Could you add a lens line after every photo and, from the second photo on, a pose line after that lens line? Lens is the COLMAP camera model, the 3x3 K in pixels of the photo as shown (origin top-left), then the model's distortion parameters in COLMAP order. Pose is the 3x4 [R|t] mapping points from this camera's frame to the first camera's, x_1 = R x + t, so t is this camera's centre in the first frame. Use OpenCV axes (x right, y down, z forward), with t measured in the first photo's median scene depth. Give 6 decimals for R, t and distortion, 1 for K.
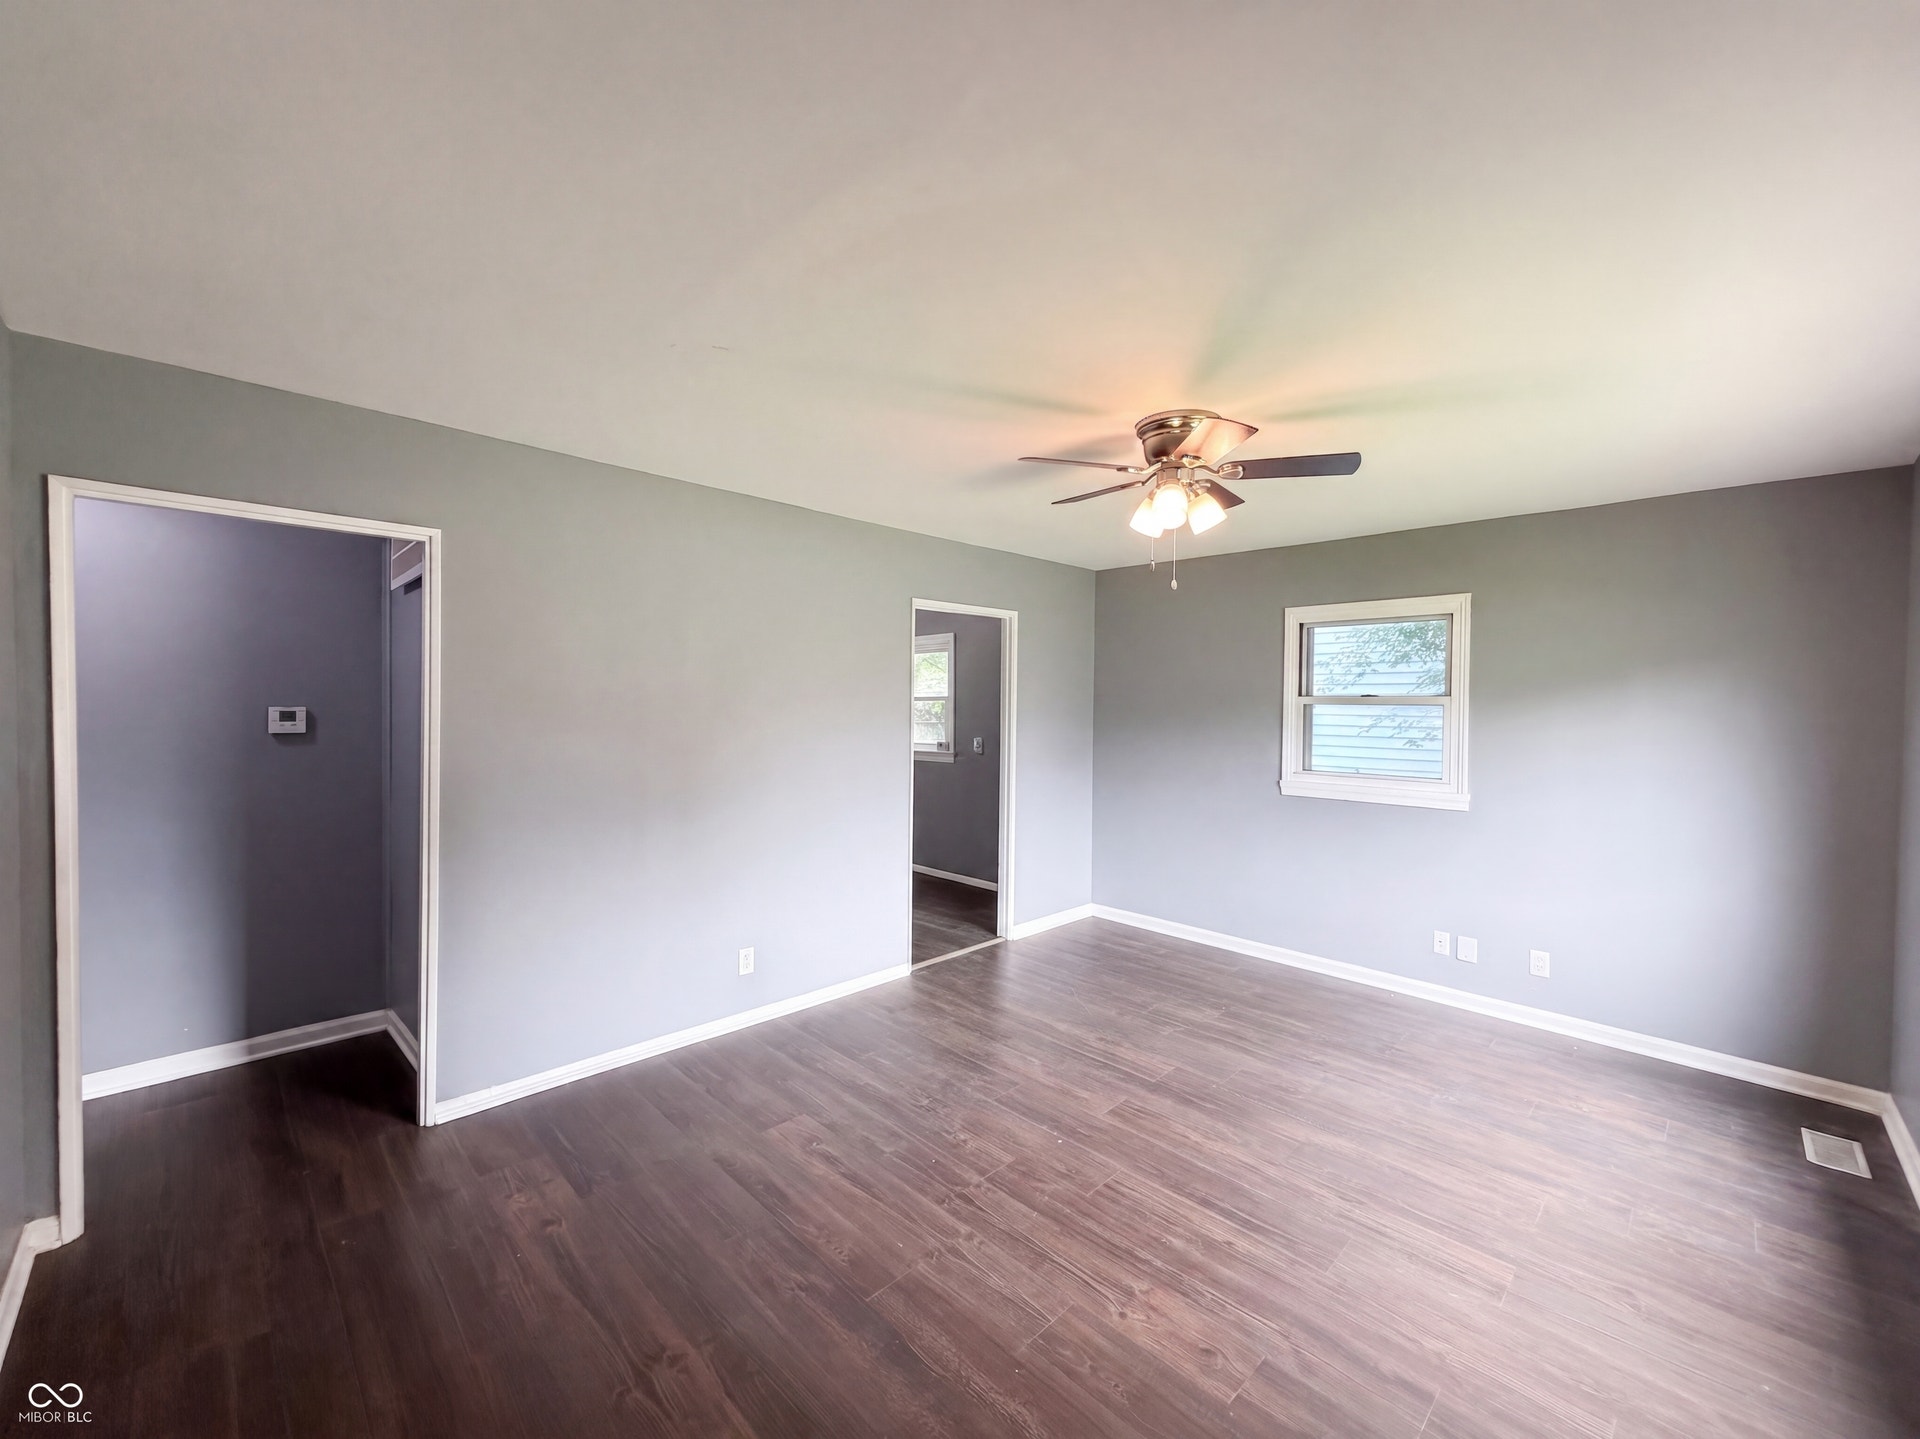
lens RADIAL K [[761.8, 0, 974.9], [0, 761.8, 714.9], [0, 0, 1]] dist [0.001109, -0.000142]
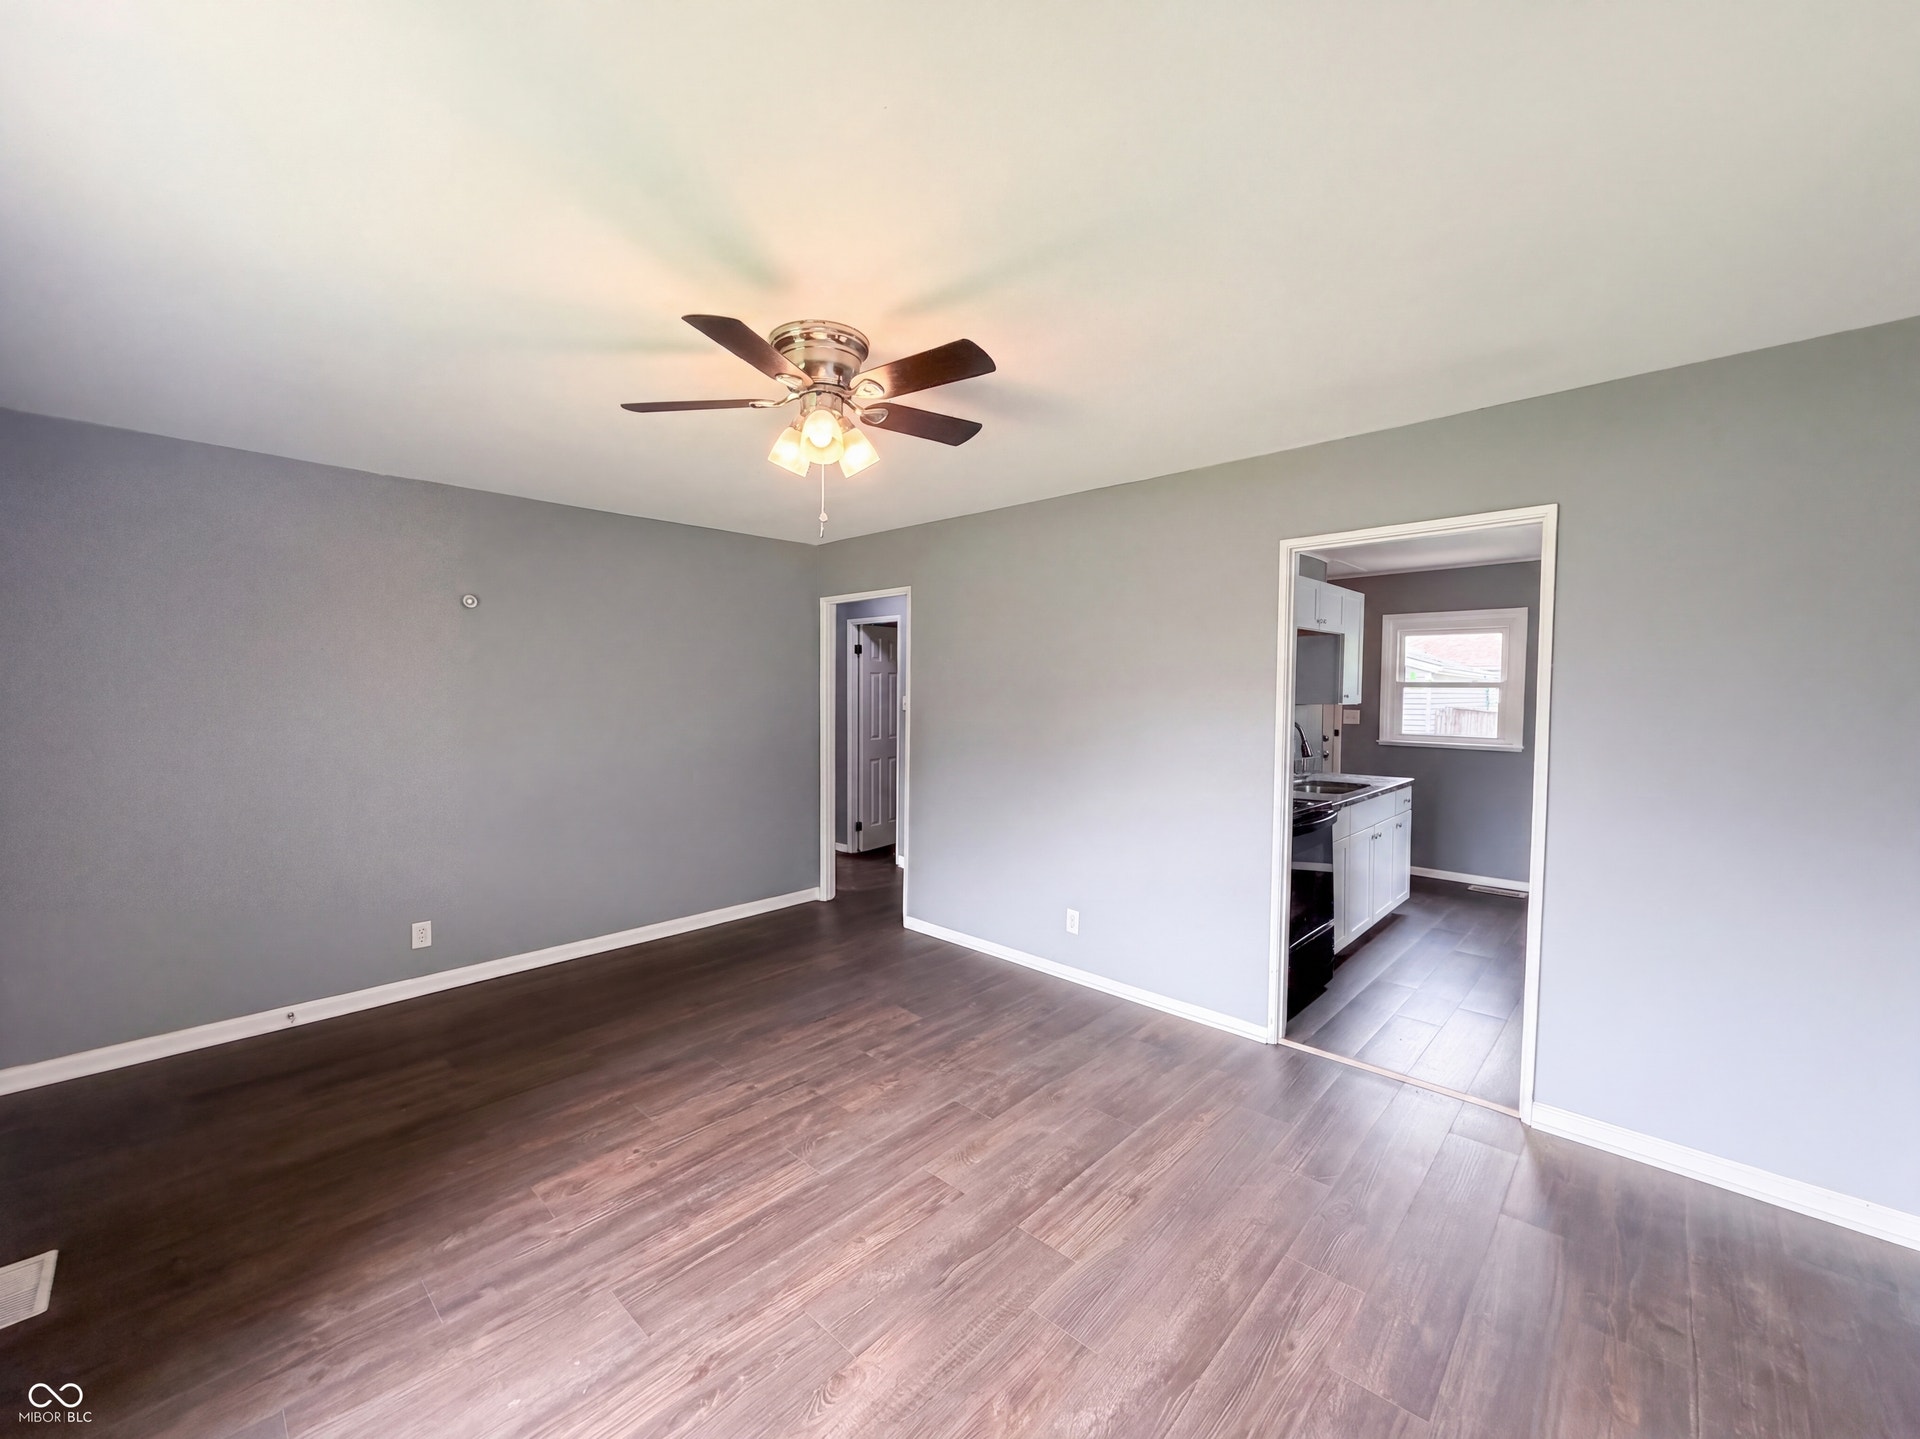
lens RADIAL K [[761.8, 0, 958.8], [0, 761.8, 723.7], [0, 0, 1]] dist [0.001109, -0.000142]
pose [[0.019042, 0.025738, -0.999487, 1.147169], [-0.017589, 0.999523, 0.025404, 0.015969], [0.999664, 0.017096, 0.019486, 1.165698]]
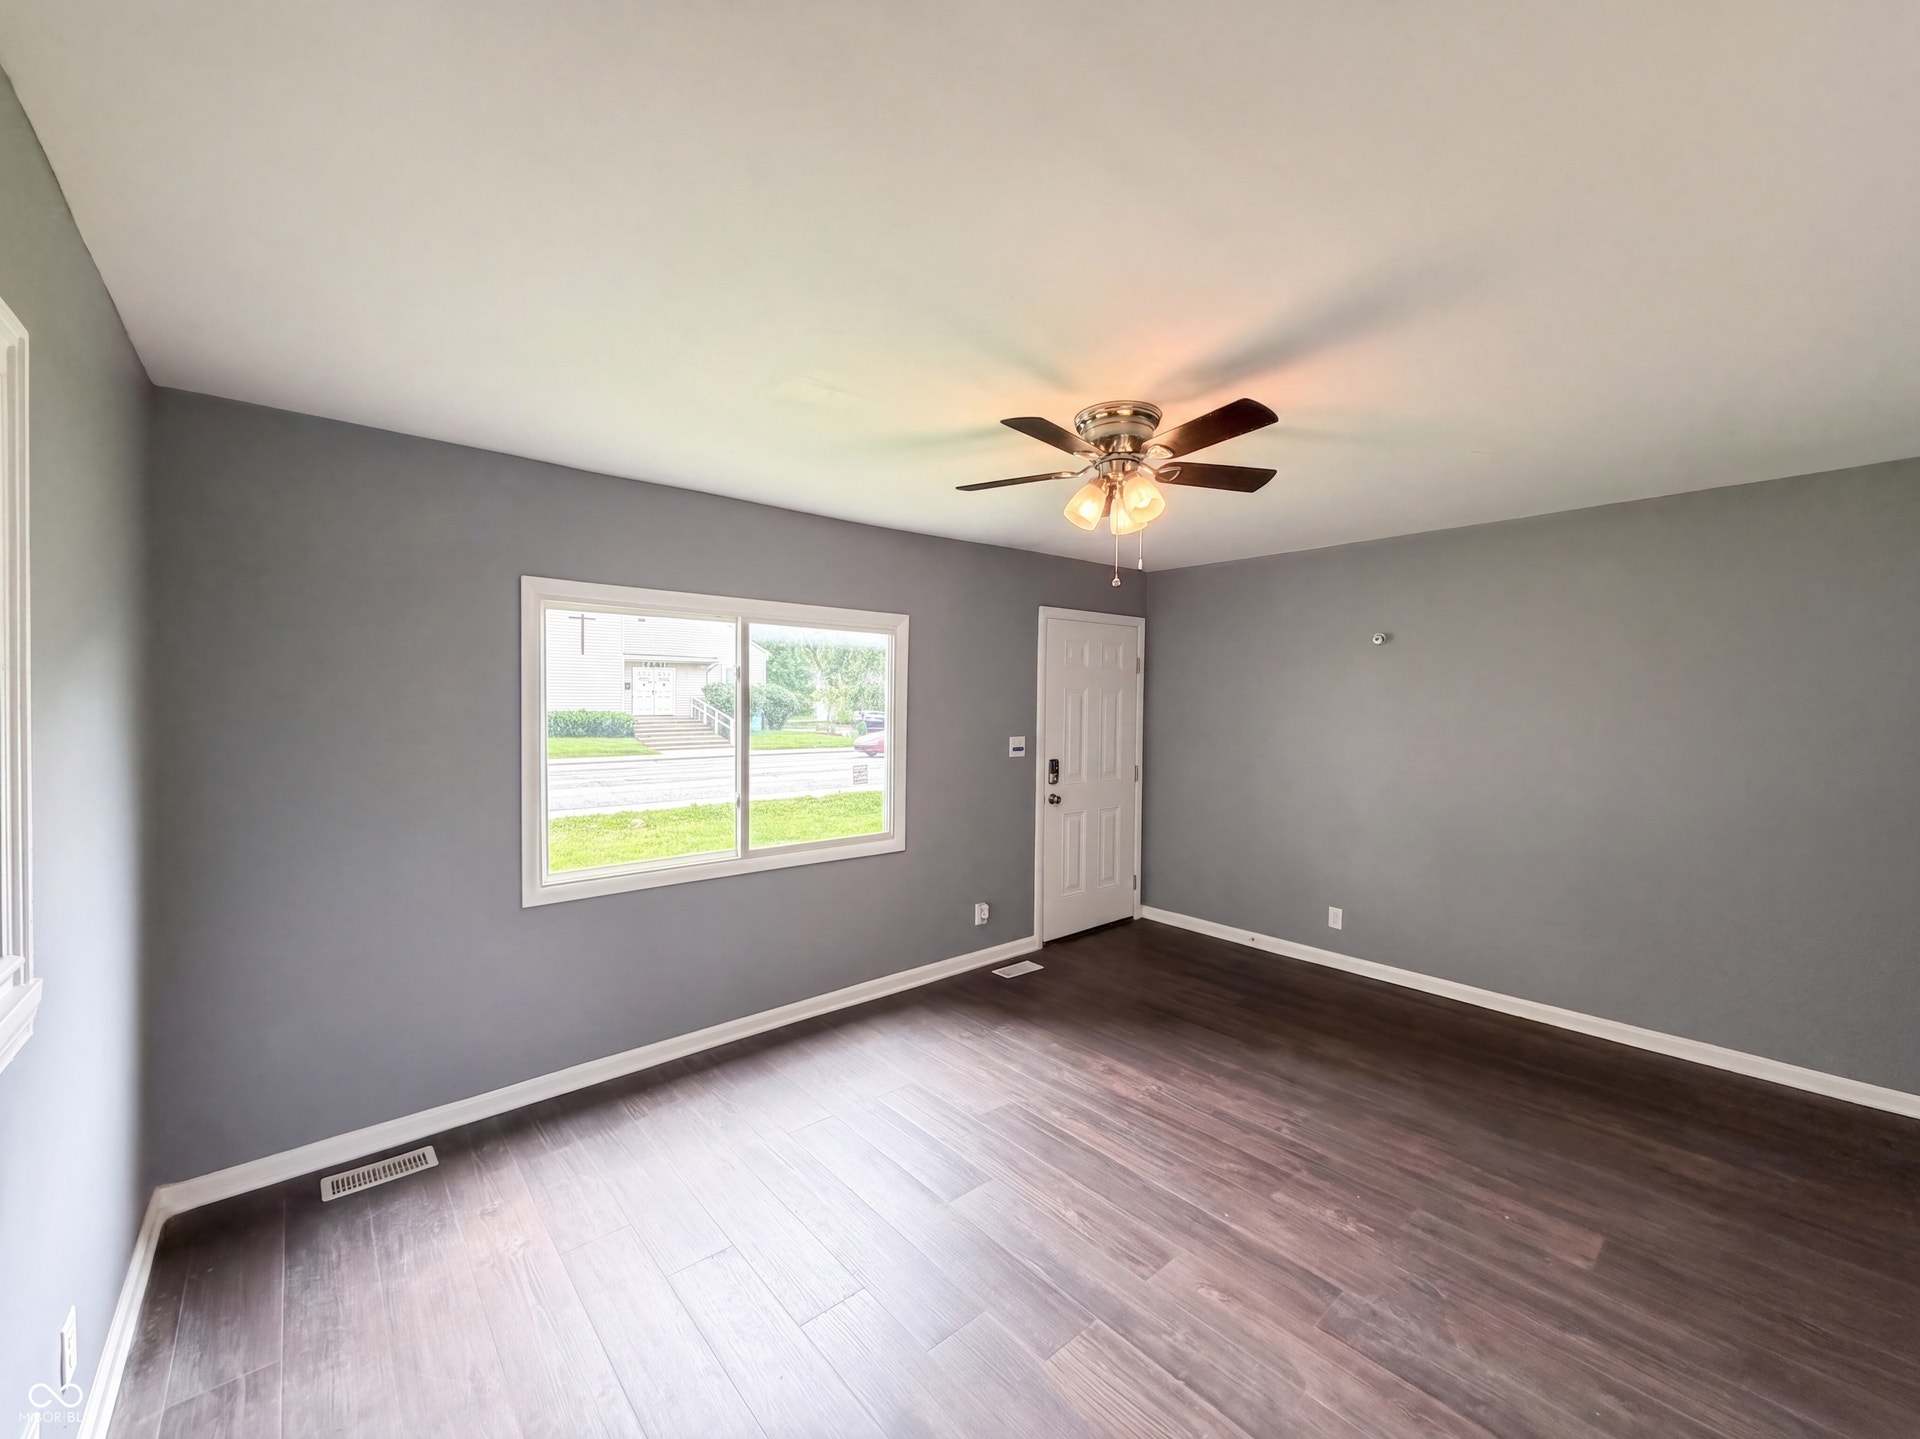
lens RADIAL K [[761.8, 0, 954.5], [0, 761.8, 716.9], [0, 0, 1]] dist [0.001109, -0.000142]
pose [[-0.994913, -0.018579, 0.099007, 0.376559], [-0.015984, 0.999509, 0.026935, -0.030542], [-0.099459, 0.025216, -0.994722, 2.041199]]
